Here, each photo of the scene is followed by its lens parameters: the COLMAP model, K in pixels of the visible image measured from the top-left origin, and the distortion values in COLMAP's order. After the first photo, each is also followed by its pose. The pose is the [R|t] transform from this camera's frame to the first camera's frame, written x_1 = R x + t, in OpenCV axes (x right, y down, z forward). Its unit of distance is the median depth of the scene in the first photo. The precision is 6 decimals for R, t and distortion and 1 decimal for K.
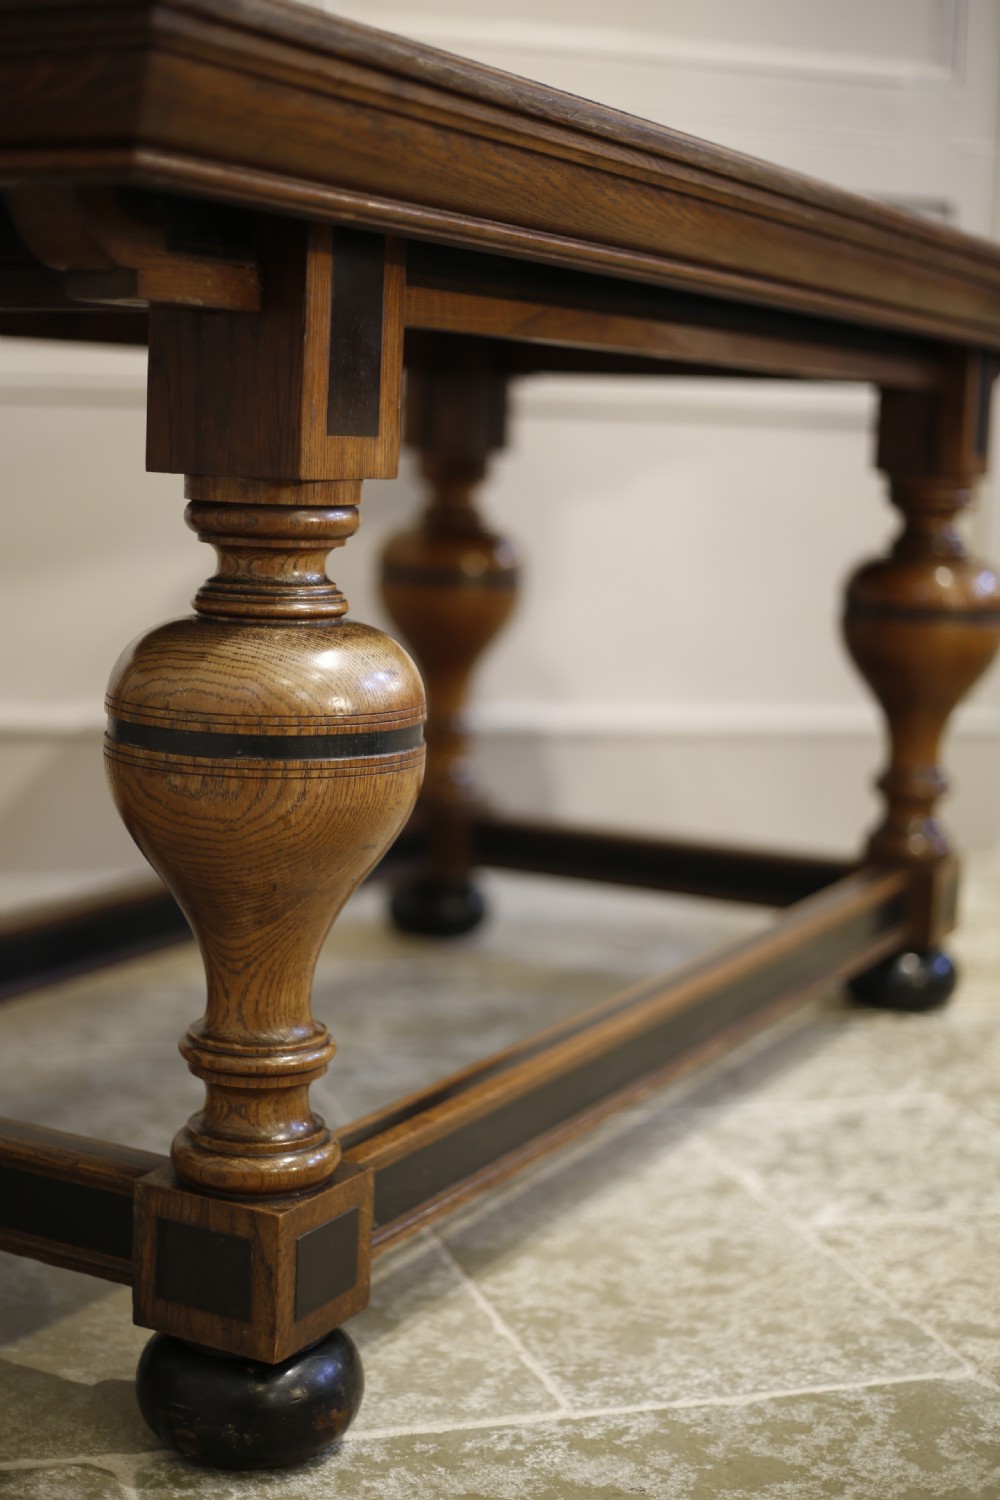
lens RADIAL K [[2247.5, 0, 469.0], [0, 2247.5, 767.7], [0, 0, 1]] dist [-0.125853, 0.000000]
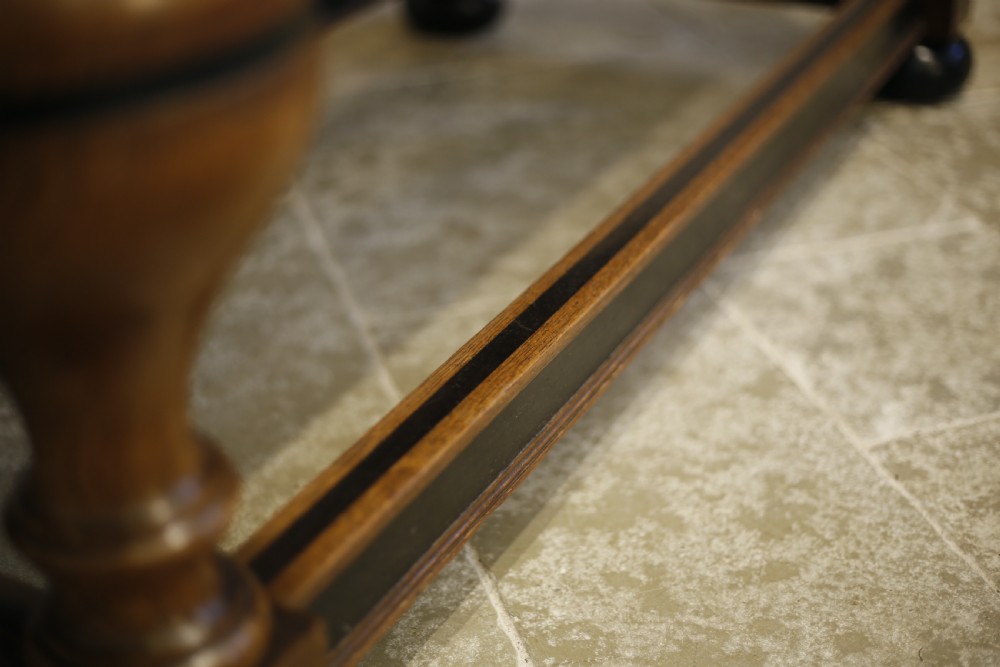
lens RADIAL K [[1498.3, 0, 497.2], [0, 1498.3, 332.5], [0, 0, 1]] dist [-0.125853, 0.000000]
pose [[0.997936, -0.058389, -0.026726, 0.029235], [0.064021, 0.936978, 0.343473, -0.060951], [0.004986, -0.344475, 0.938782, 0.590721]]
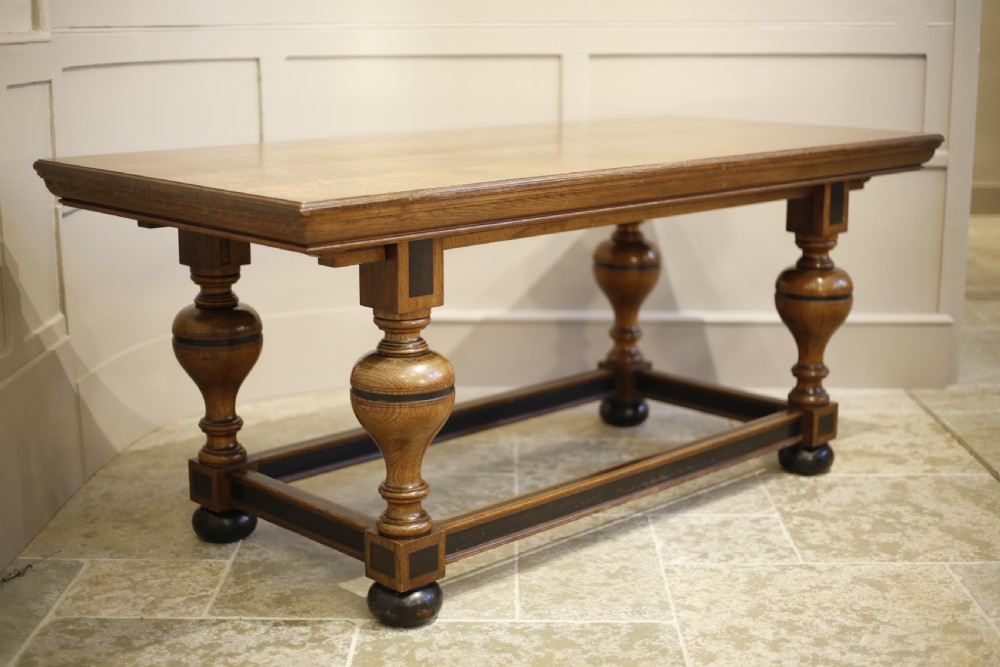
lens RADIAL K [[1498.3, 0, 504.3], [0, 1498.3, 329.8], [0, 0, 1]] dist [-0.125853, 0.000000]
pose [[0.953421, 0.030533, -0.300094, 0.614092], [-0.012597, 0.998026, 0.061520, -0.208934], [0.301380, -0.054874, 0.951924, -0.843361]]
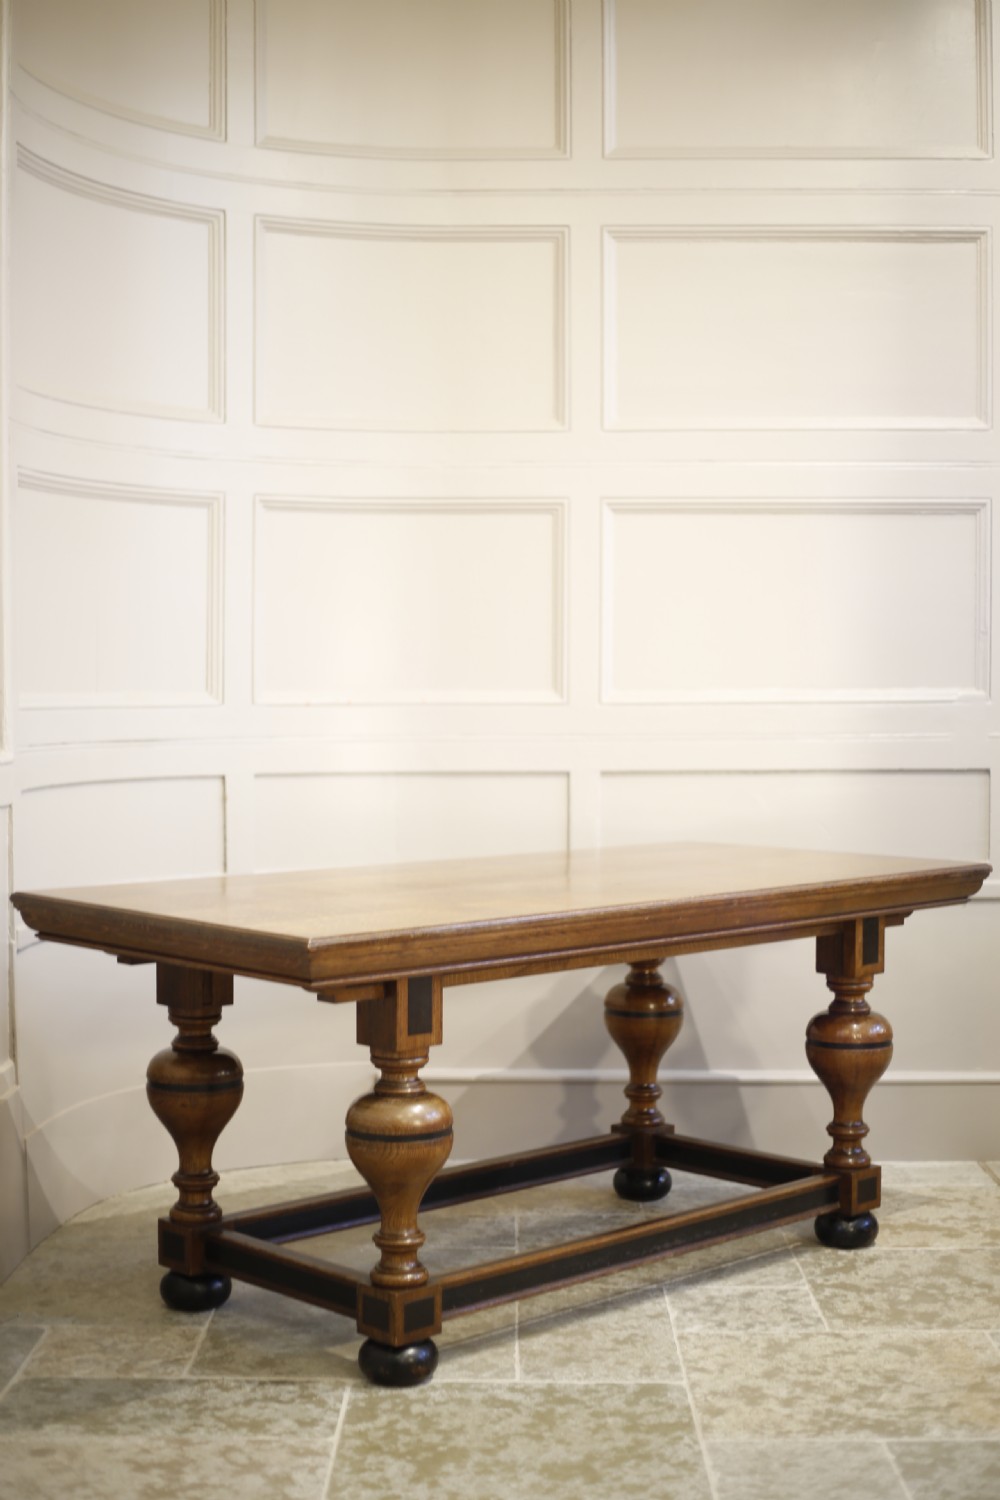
lens RADIAL K [[2247.5, 0, 487.6], [0, 2247.5, 747.2], [0, 0, 1]] dist [-0.125853, 0.000000]
pose [[0.951595, -0.020246, -0.306686, 0.883015], [-0.014634, 0.993712, -0.111007, -0.180786], [0.307005, 0.110122, 0.945315, -1.707358]]
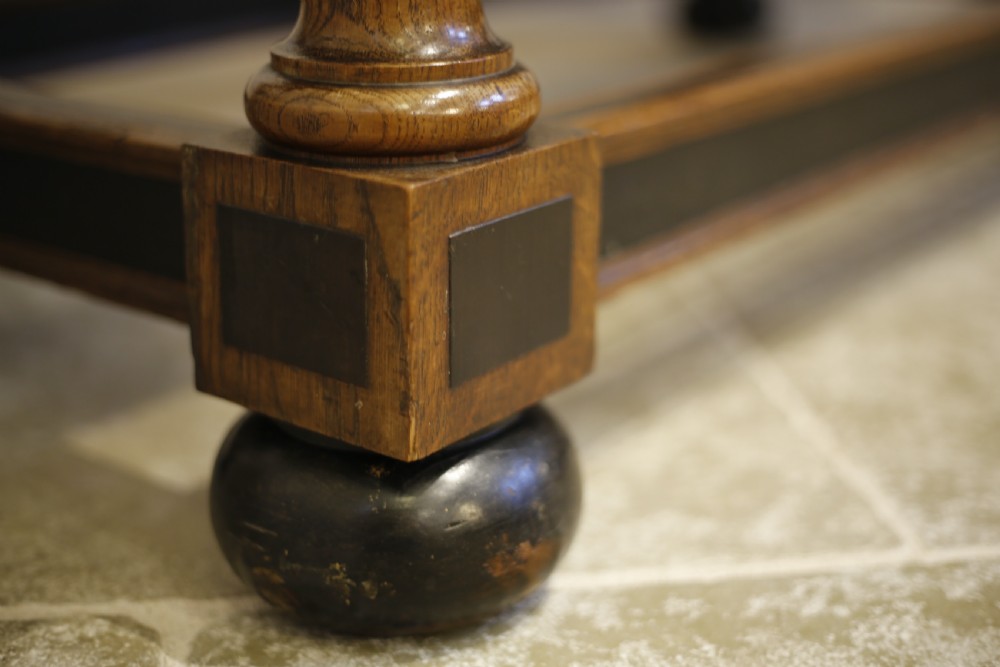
lens RADIAL K [[1498.3, 0, 505.5], [0, 1498.3, 337.9], [0, 0, 1]] dist [-0.125853, 0.000000]
pose [[0.987337, 0.017557, -0.157661, -0.004996], [0.010090, 0.984894, 0.172865, 0.162227], [0.158315, -0.172267, 0.972245, 0.604786]]
